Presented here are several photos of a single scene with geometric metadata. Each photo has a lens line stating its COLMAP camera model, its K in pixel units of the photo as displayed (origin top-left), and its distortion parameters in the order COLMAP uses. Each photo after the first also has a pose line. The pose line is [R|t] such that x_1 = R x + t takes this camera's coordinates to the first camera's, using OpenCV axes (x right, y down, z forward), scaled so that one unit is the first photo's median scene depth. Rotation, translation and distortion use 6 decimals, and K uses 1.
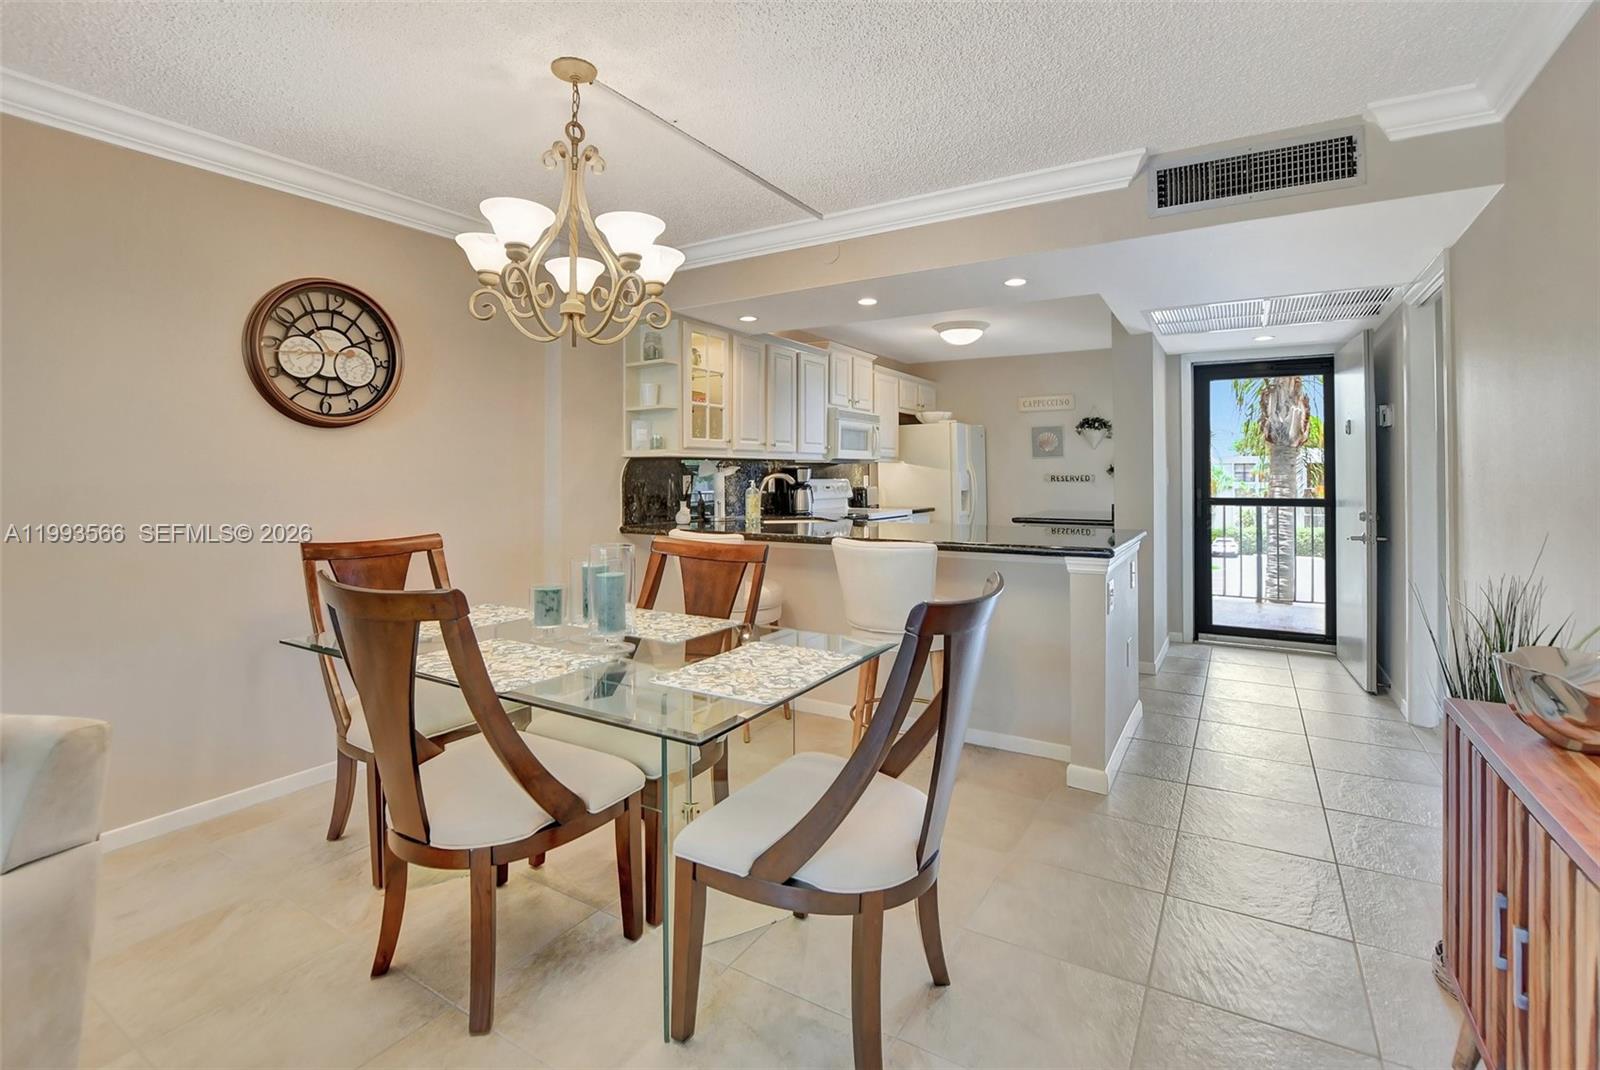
lens RADIAL K [[776.2, 0, 782.2], [0, 776.2, 474.4], [0, 0, 1]] dist [0.014206, 0.000125]
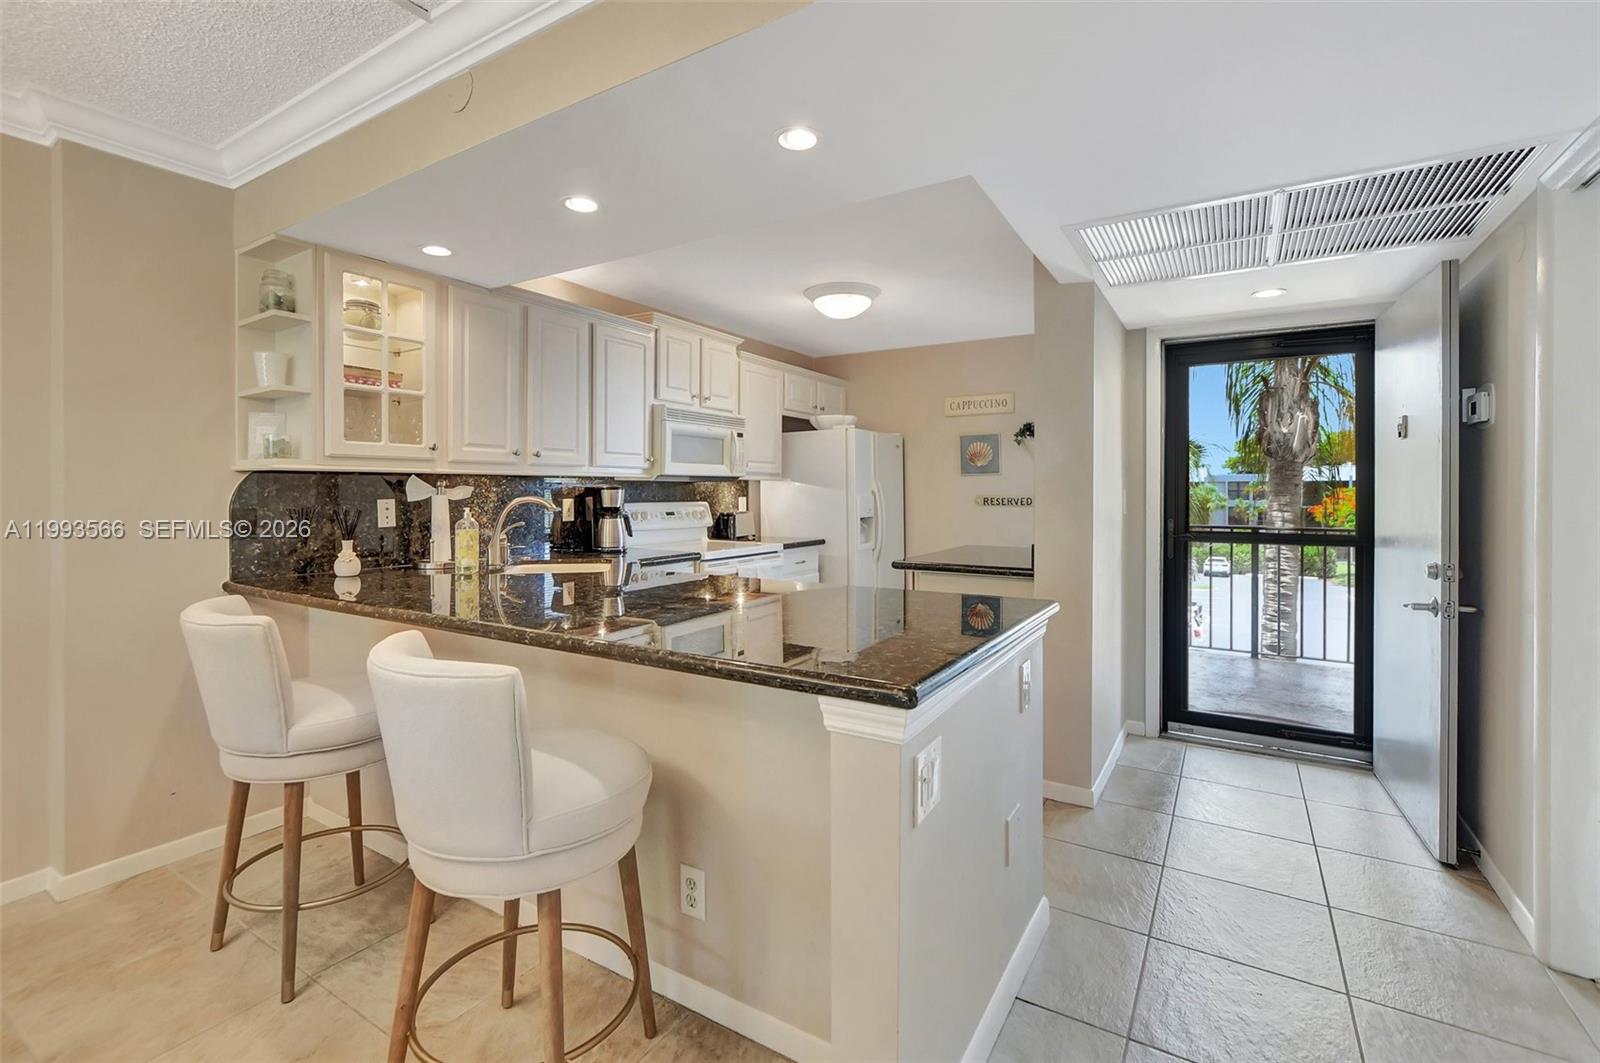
lens RADIAL K [[719.9, 0, 783.4], [0, 719.9, 500.9], [0, 0, 1]] dist [0.017663, 0.000029]
pose [[0.999654, 0.002895, -0.026151, 0.199642], [-0.002521, 0.999894, 0.014346, -0.005953], [0.026189, -0.014275, 0.999555, 0.333273]]
